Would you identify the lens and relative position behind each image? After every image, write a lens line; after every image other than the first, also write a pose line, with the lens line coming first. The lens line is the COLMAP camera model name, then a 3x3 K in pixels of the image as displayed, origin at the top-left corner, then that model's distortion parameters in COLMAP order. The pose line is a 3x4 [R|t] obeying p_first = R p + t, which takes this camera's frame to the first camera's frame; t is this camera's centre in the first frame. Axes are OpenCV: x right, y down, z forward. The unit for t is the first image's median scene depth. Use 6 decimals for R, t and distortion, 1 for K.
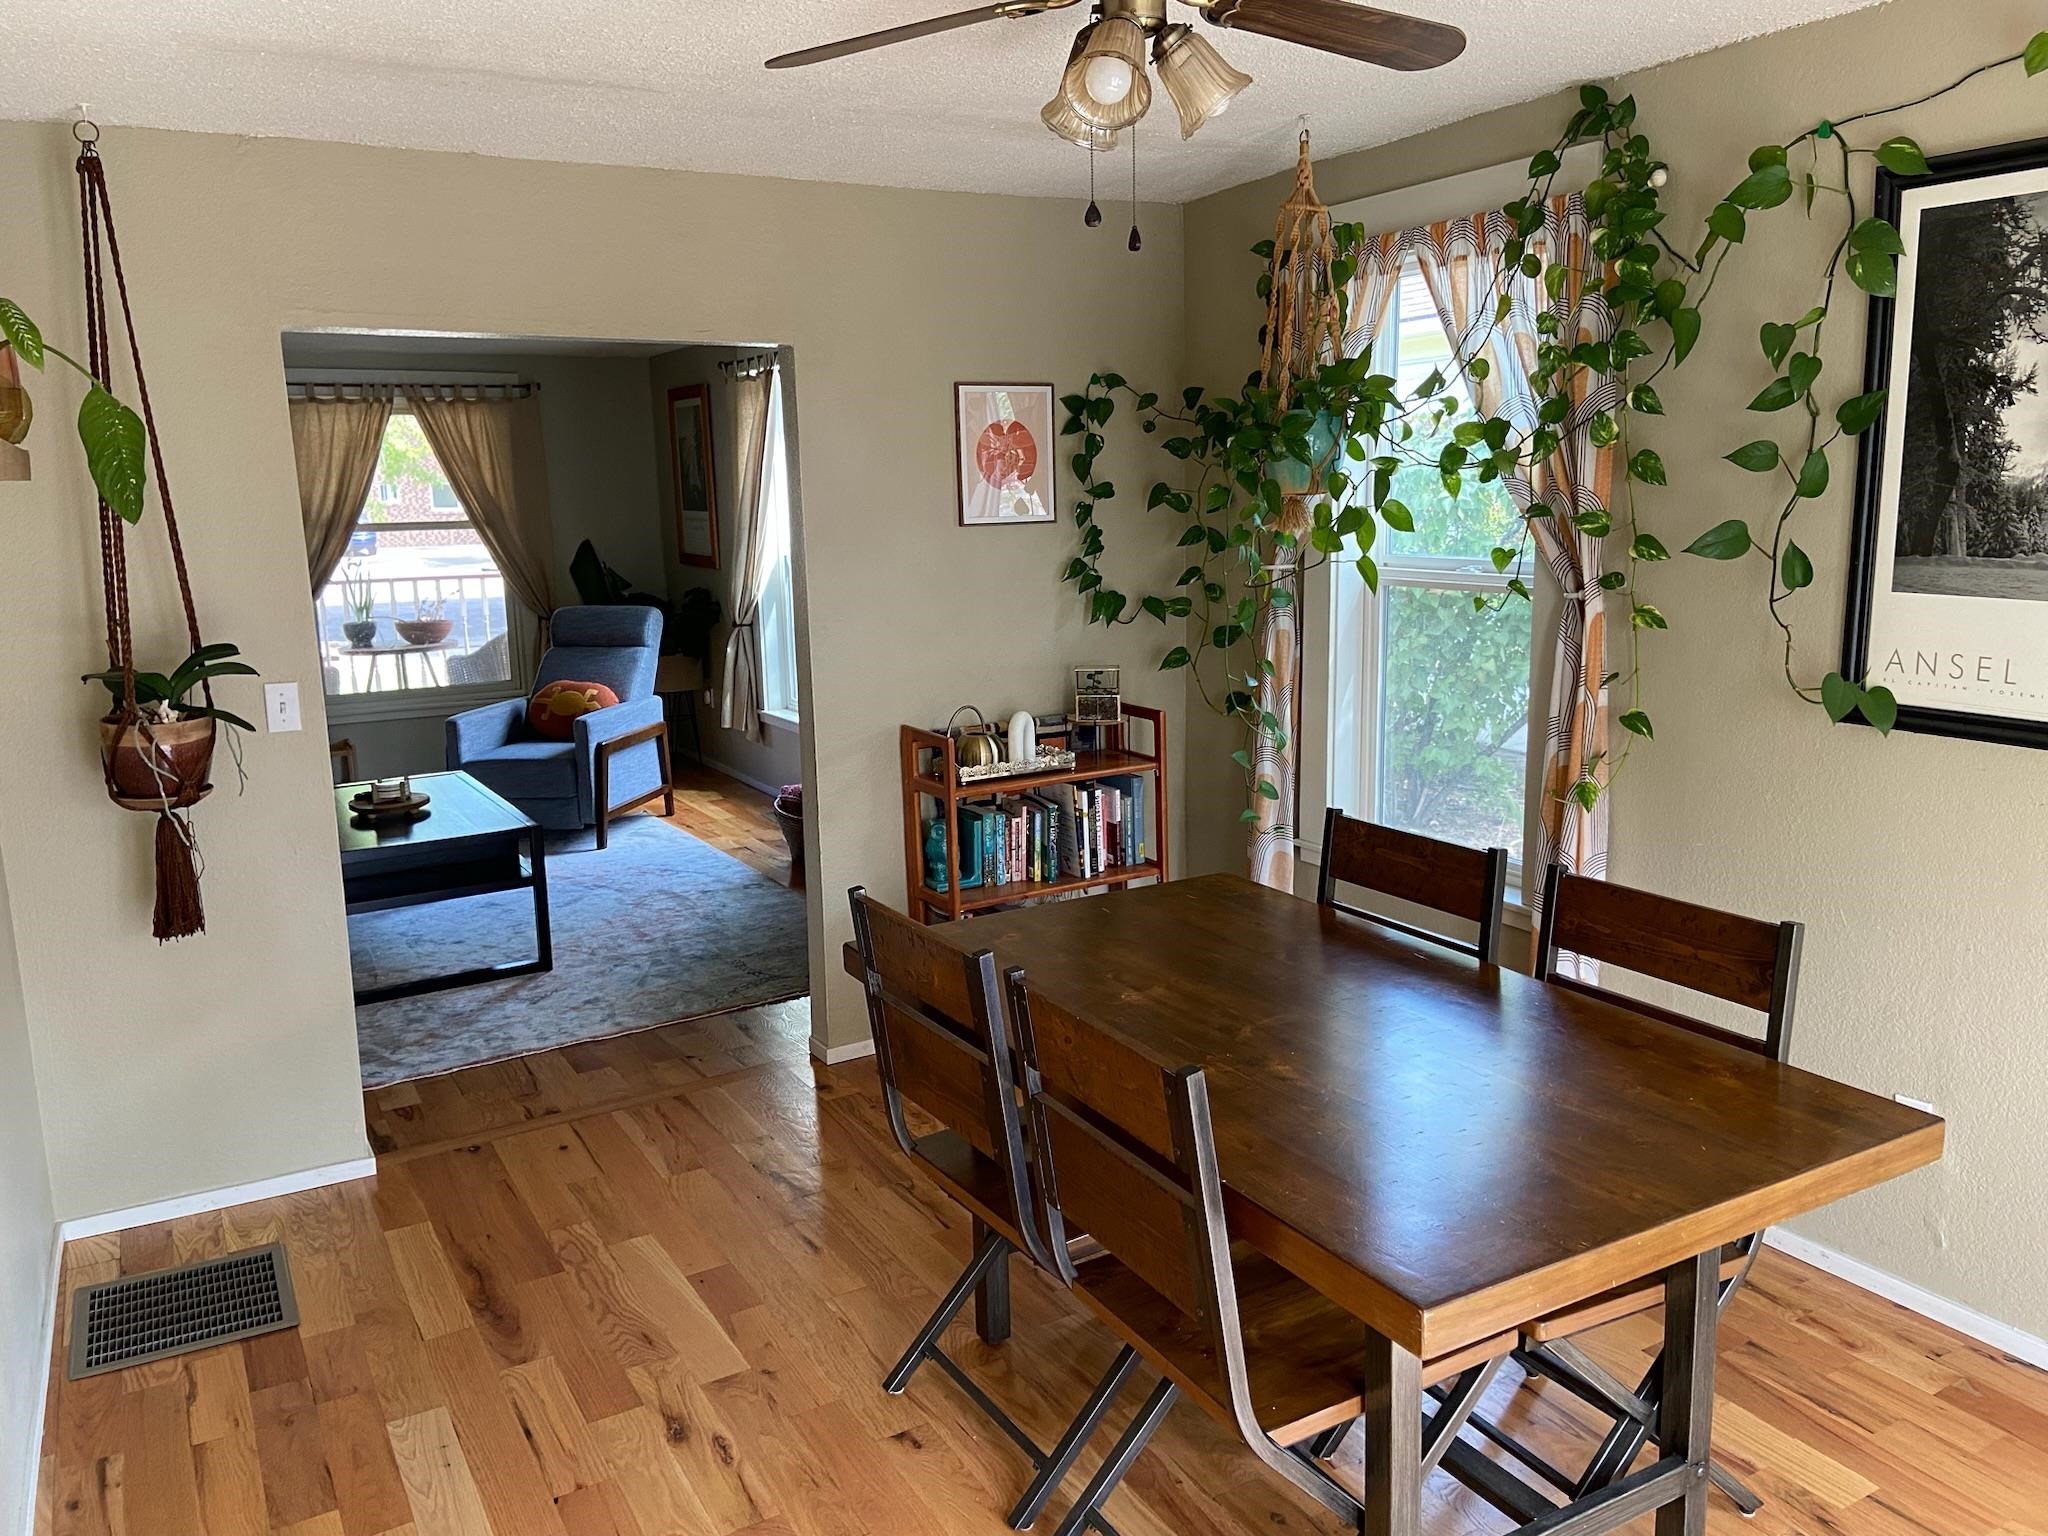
lens RADIAL K [[1560.9, 0, 1024.0], [0, 1560.9, 768.0], [0, 0, 1]] dist [0.092800, -0.083960]
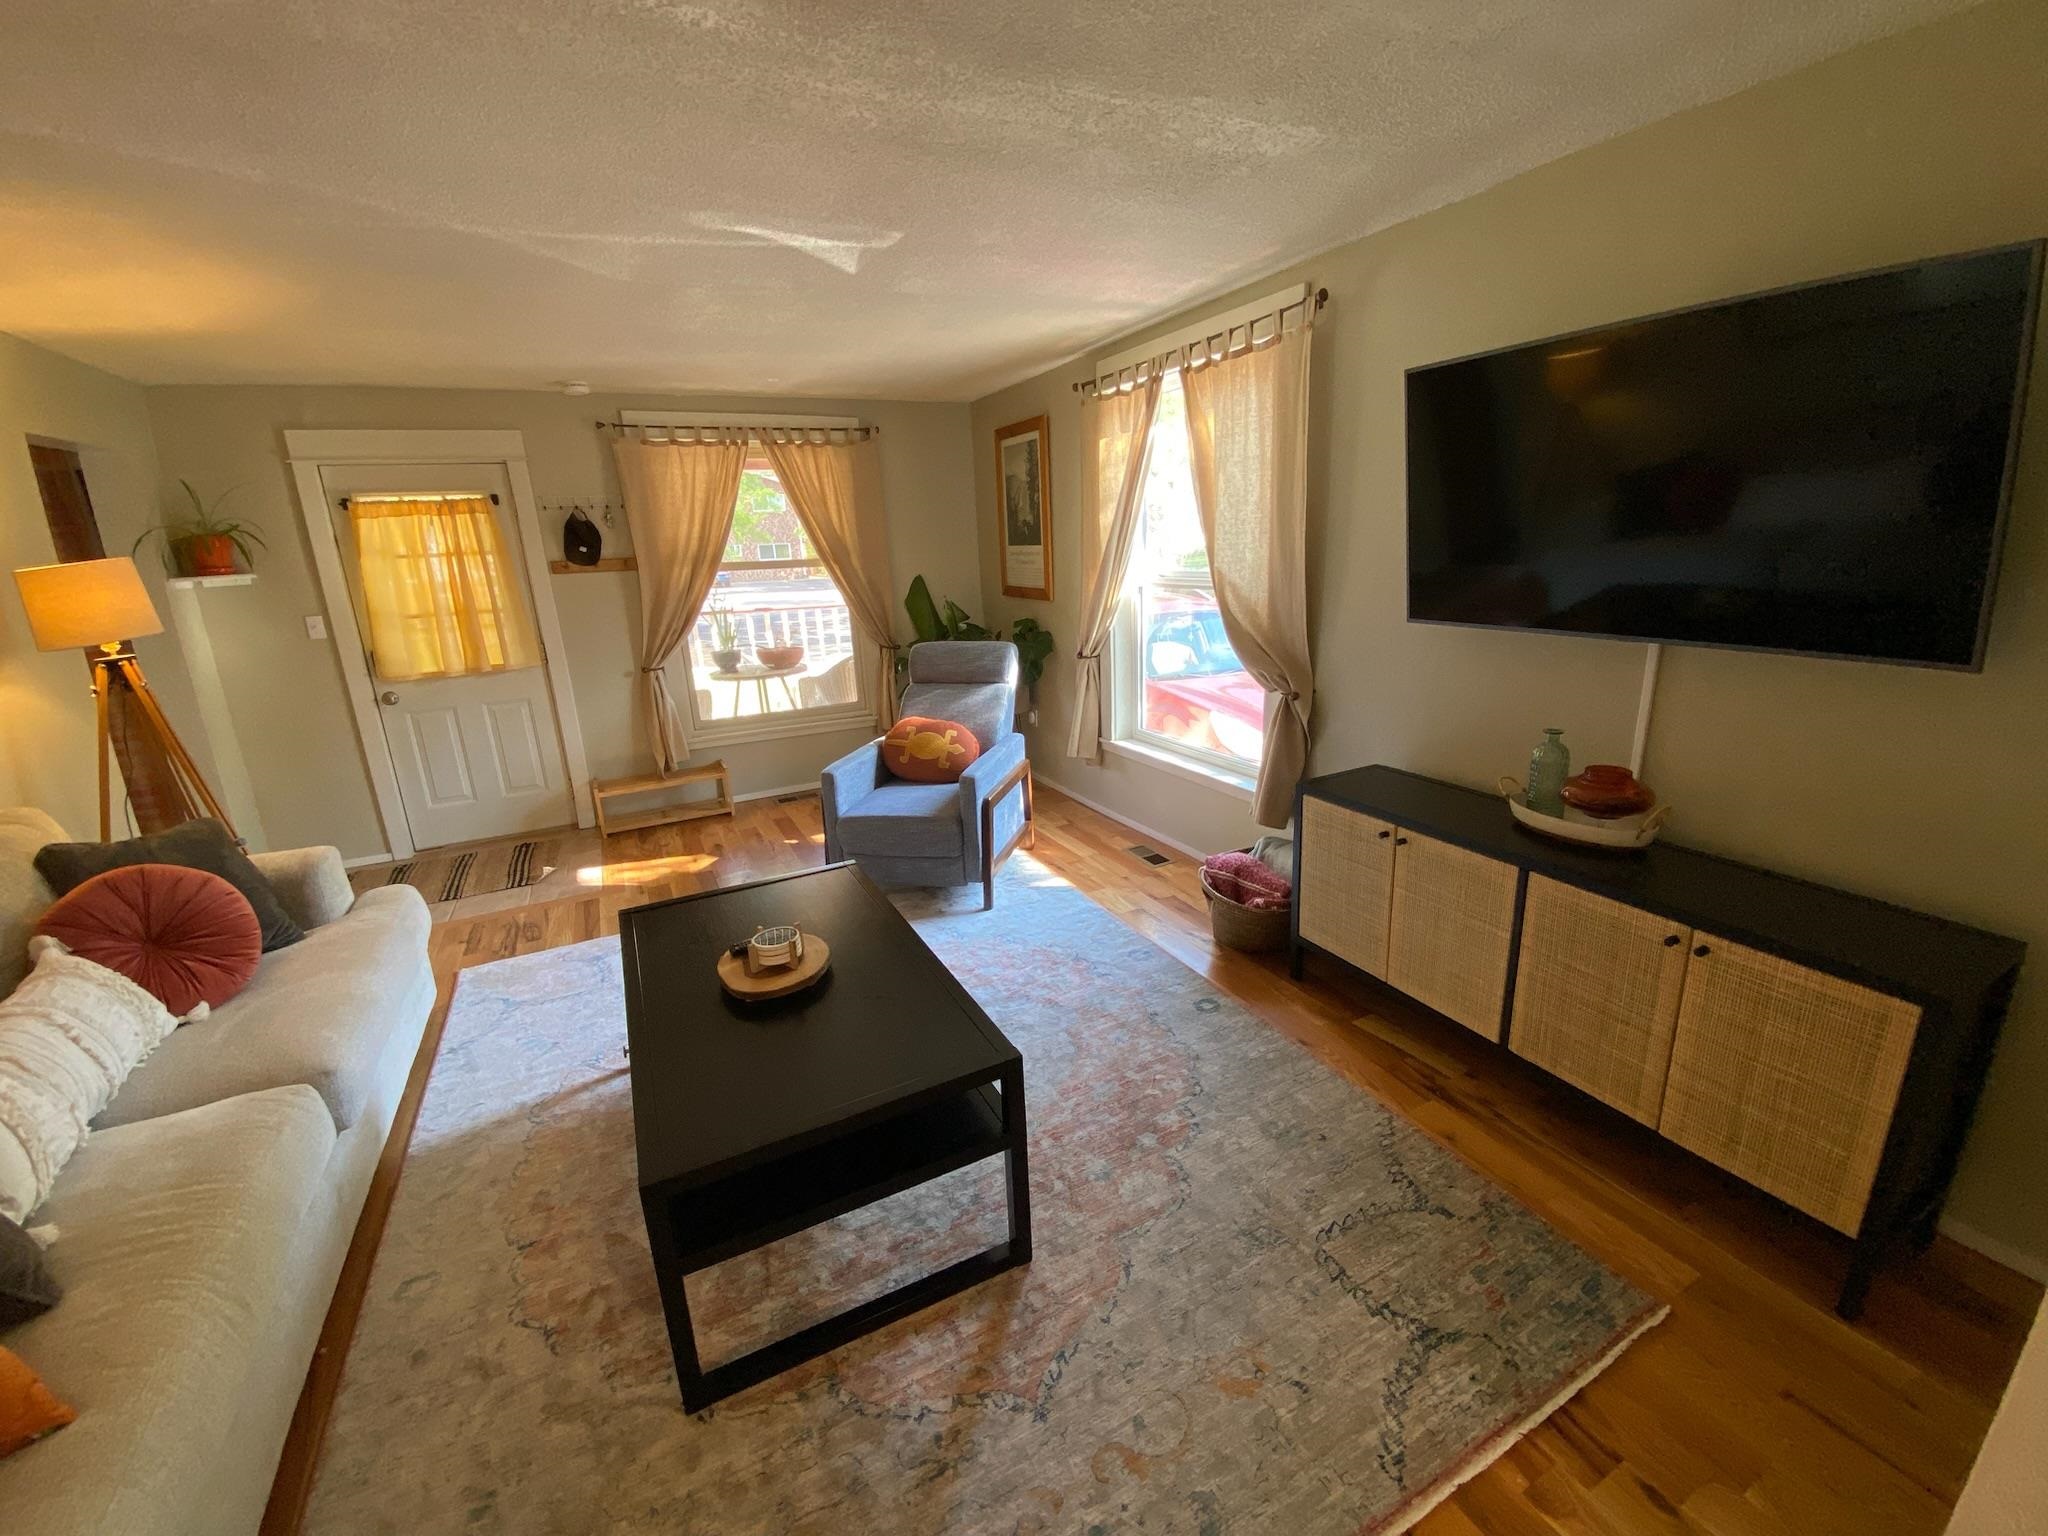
lens RADIAL K [[829.4, 0, 1024.1], [0, 829.4, 765.8], [0, 0, 1]] dist [0.044044, -0.032794]
pose [[0.998433, -0.003913, -0.055826, -0.336020], [0.008827, 0.996078, 0.088040, -0.119325], [0.055262, -0.088394, 0.994551, 0.797791]]
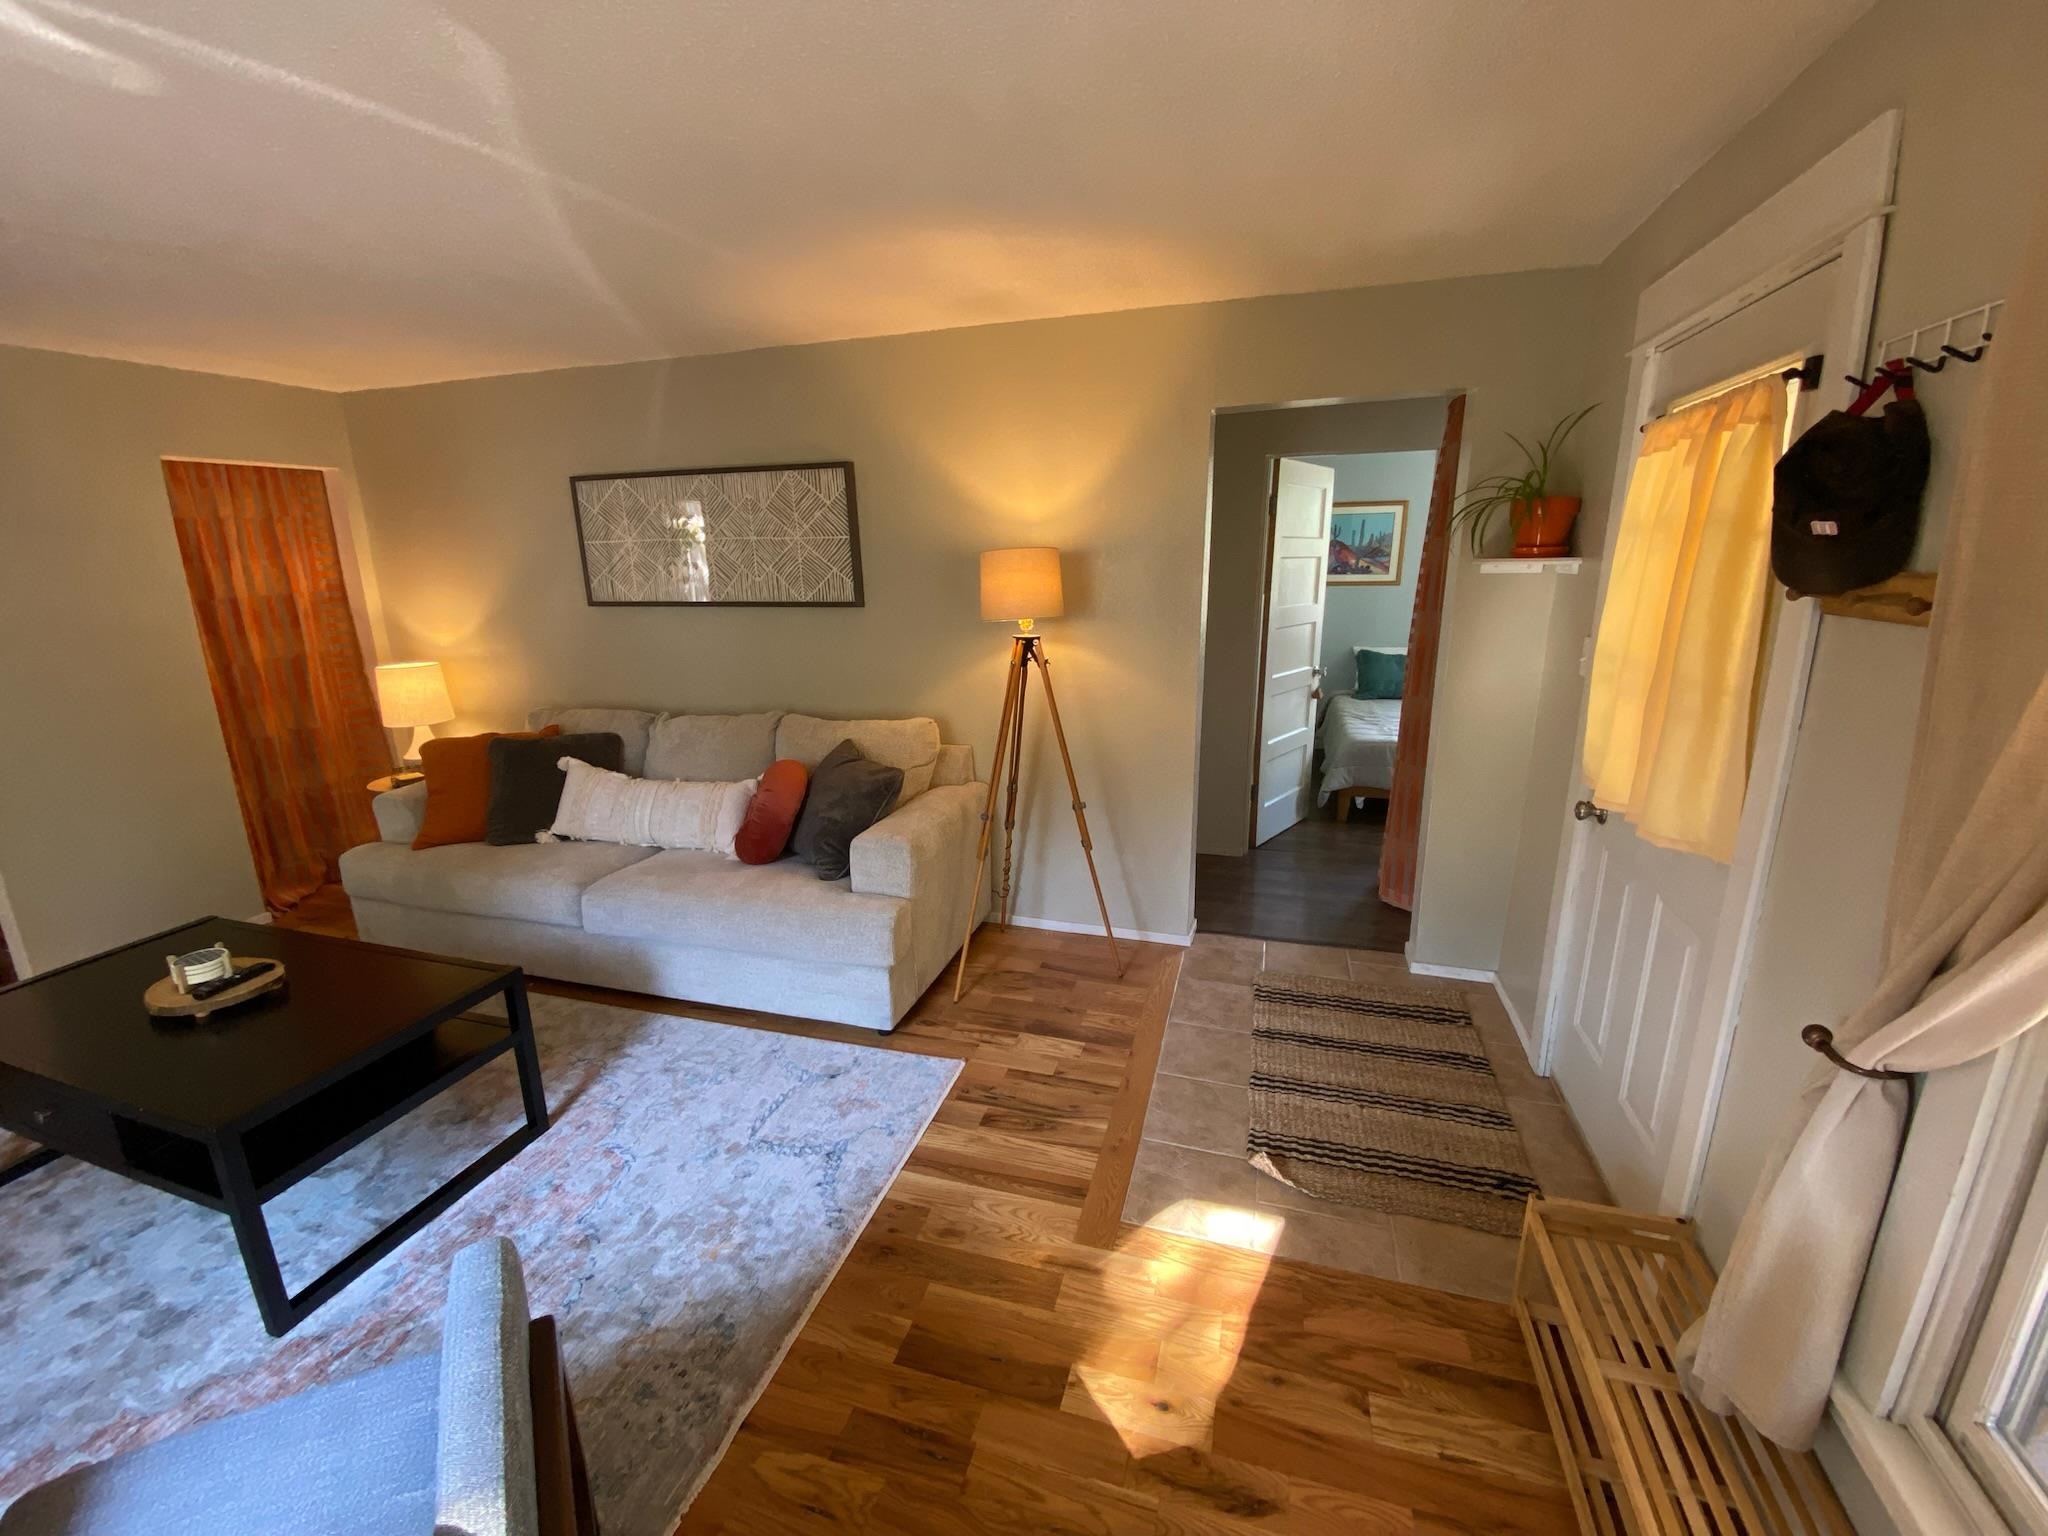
lens RADIAL K [[844.8, 0, 1011.7], [0, 844.8, 770.8], [0, 0, 1]] dist [0.019135, -0.024421]
pose [[-0.730613, 0.204774, -0.651362, -0.517851], [-0.093838, 0.914802, 0.392850, -0.278072], [0.676313, 0.348144, -0.649151, 1.677569]]
